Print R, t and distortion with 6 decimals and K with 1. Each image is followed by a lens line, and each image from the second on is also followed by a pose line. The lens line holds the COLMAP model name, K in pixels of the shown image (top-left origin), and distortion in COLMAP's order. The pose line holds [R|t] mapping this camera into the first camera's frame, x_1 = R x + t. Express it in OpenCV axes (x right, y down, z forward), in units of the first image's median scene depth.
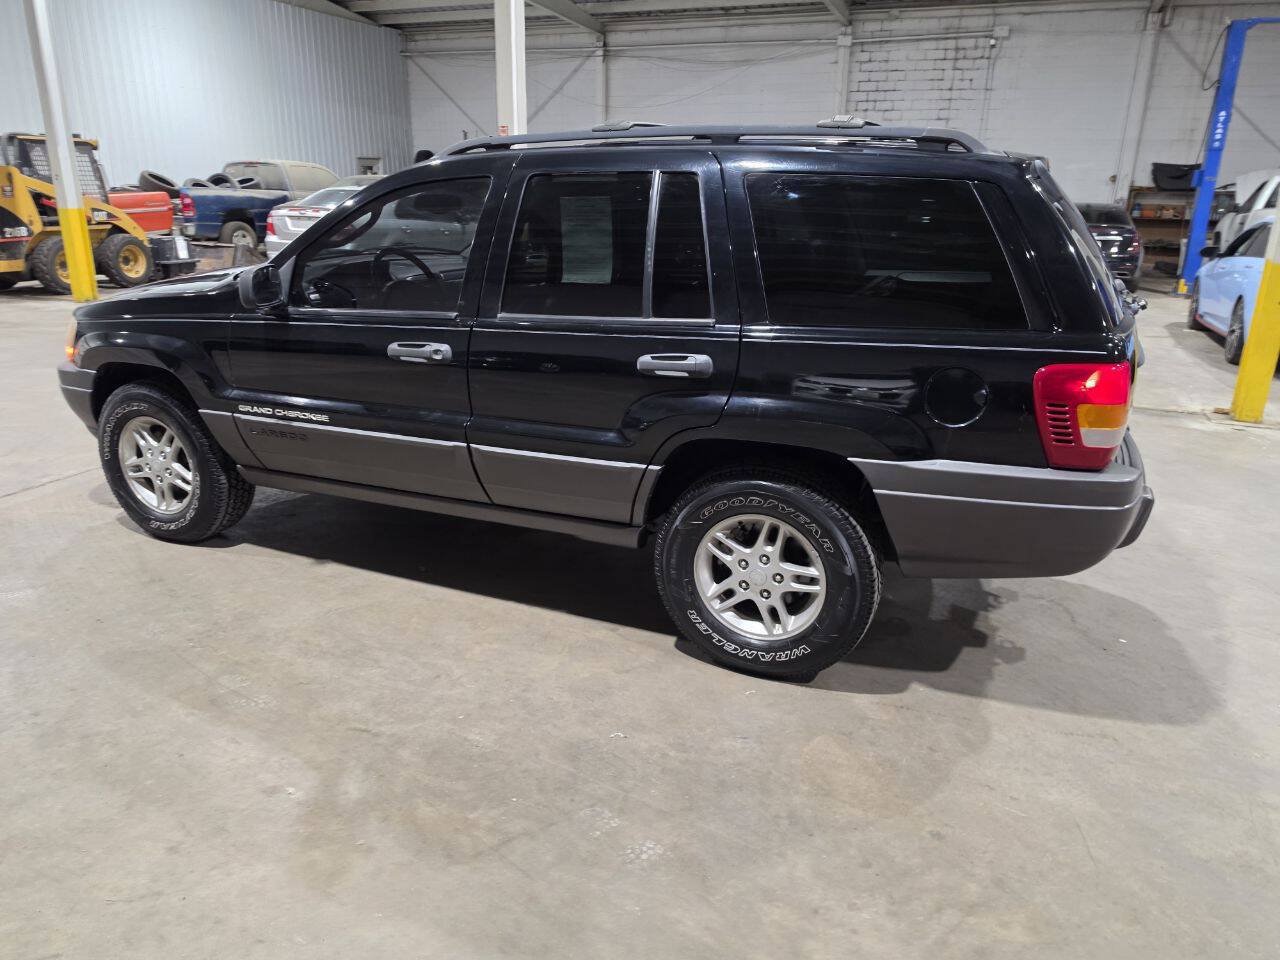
lens RADIAL K [[908.2, 0, 640.0], [0, 908.2, 480.0], [0, 0, 1]] dist [0.052586, -0.061855]
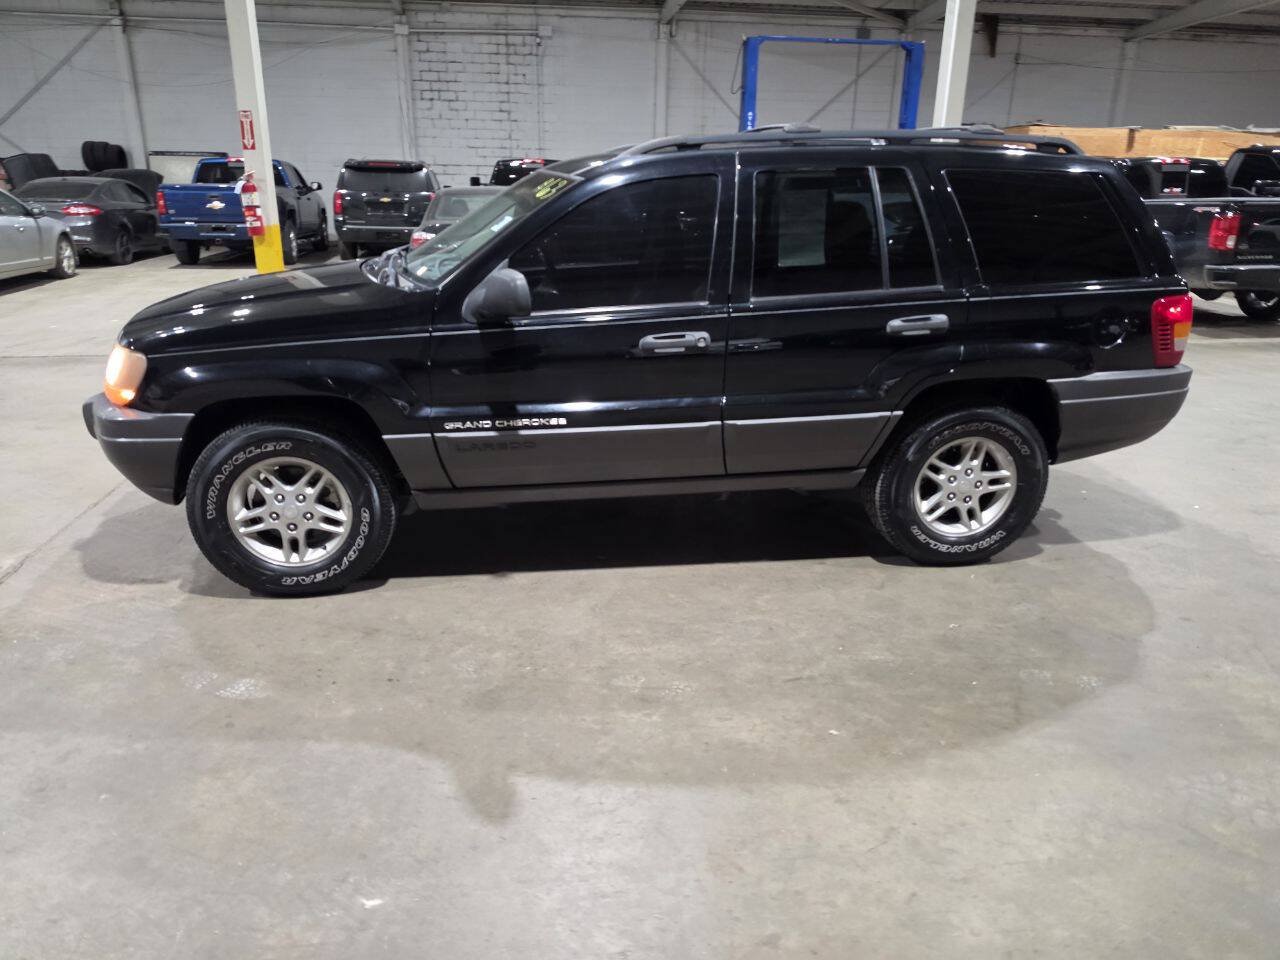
lens RADIAL K [[890.3, 0, 640.0], [0, 890.3, 480.0], [0, 0, 1]] dist [0.043876, -0.043212]
pose [[0.851939, -0.178049, 0.492441, -0.648127], [0.168042, 0.983639, 0.064931, -0.044891], [-0.495946, 0.027433, 0.867920, 0.101171]]
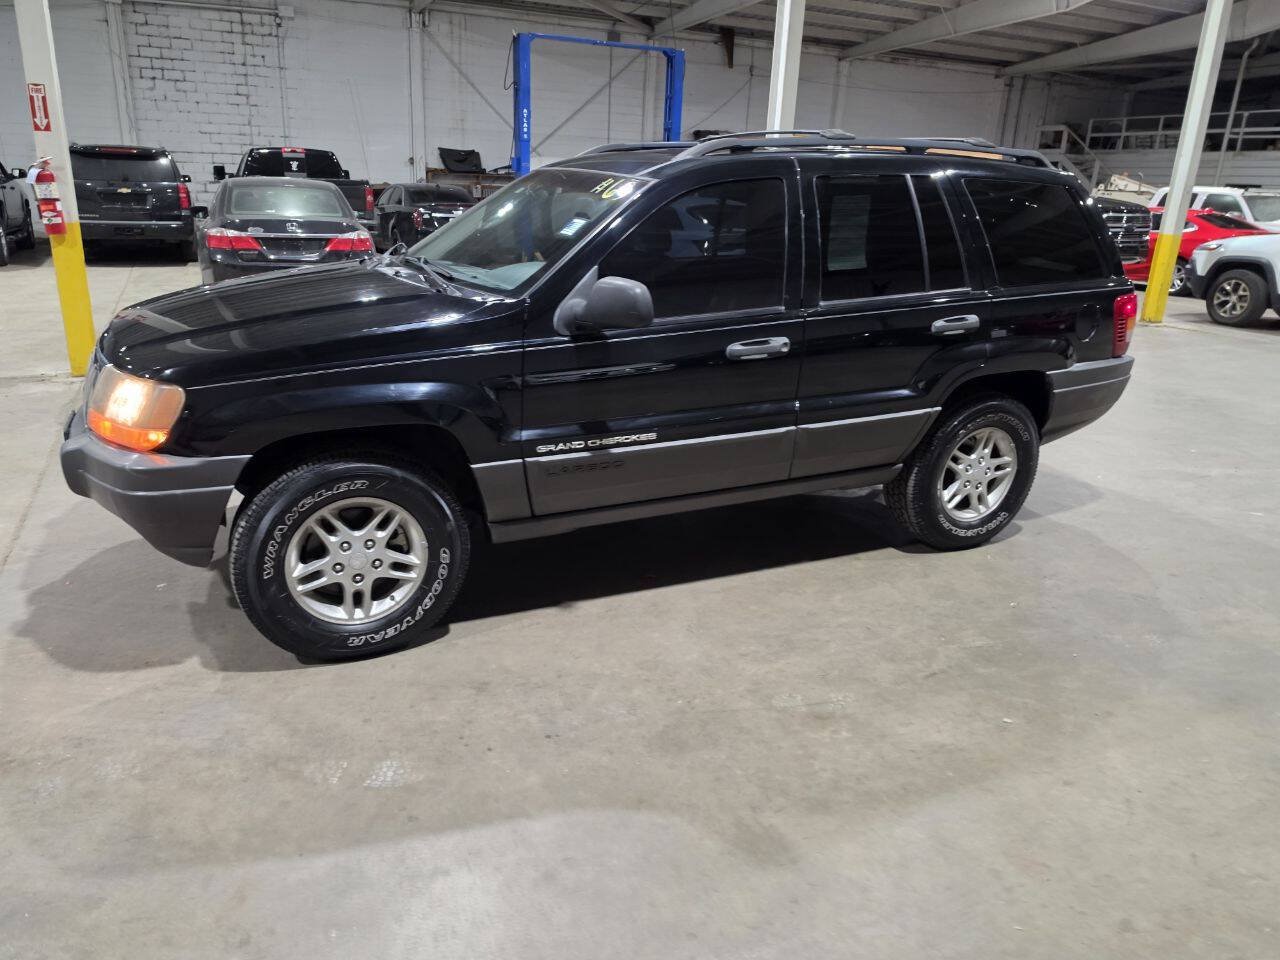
lens RADIAL K [[893.9, 0, 640.0], [0, 893.9, 480.0], [0, 0, 1]] dist [0.047726, -0.059366]
pose [[0.658267, -0.236583, 0.714642, -0.869837], [0.214832, 0.968891, 0.122868, -0.118789], [-0.721479, 0.072648, 0.688615, 0.324048]]
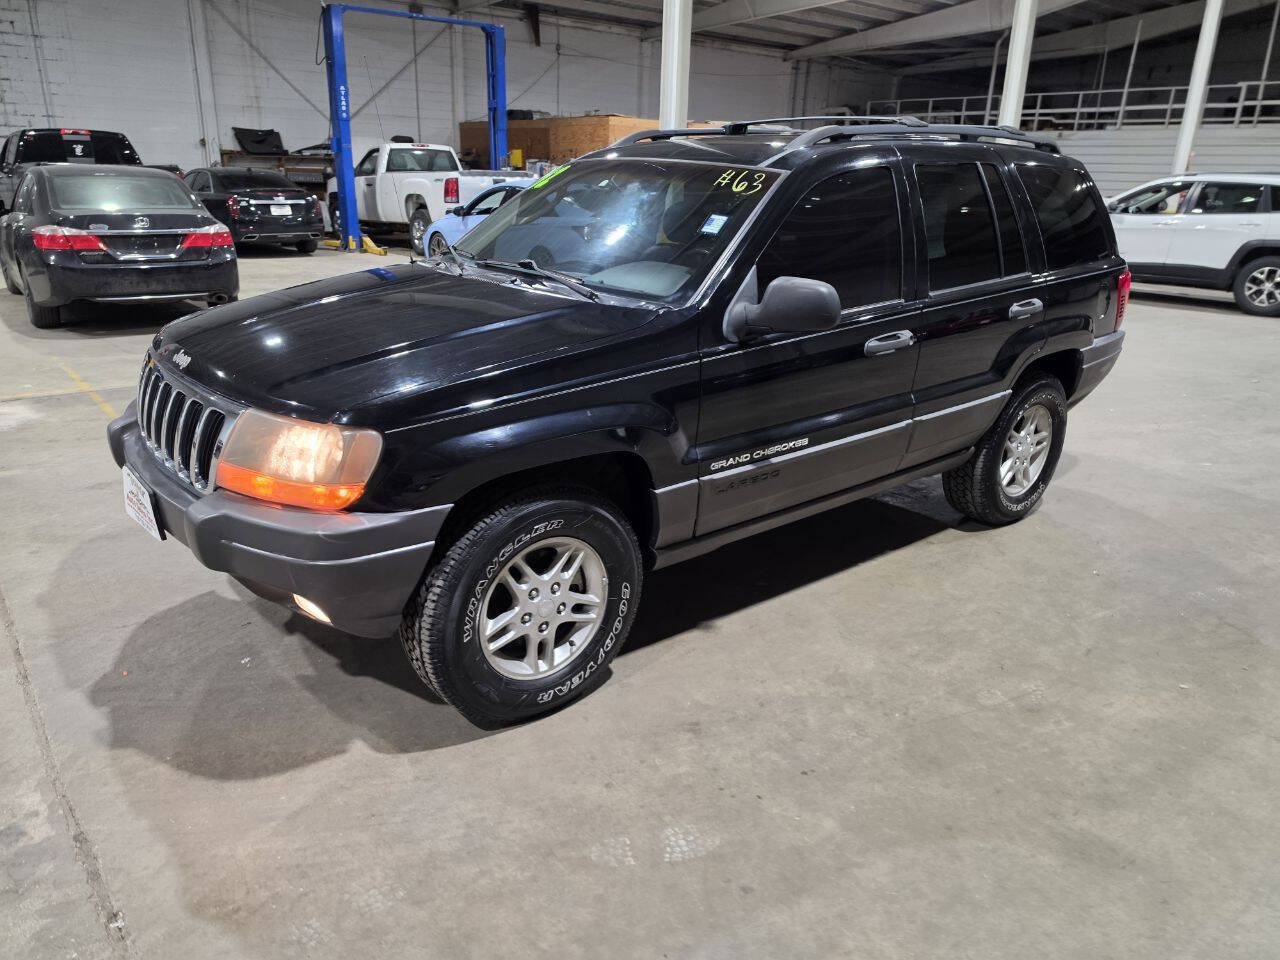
lens RADIAL K [[893.9, 0, 640.0], [0, 893.9, 480.0], [0, 0, 1]] dist [0.047726, -0.059366]
pose [[0.461907, -0.300217, 0.834573, -0.995412], [0.260664, 0.945365, 0.195803, -0.210527], [-0.847760, 0.127100, 0.514926, 0.588002]]
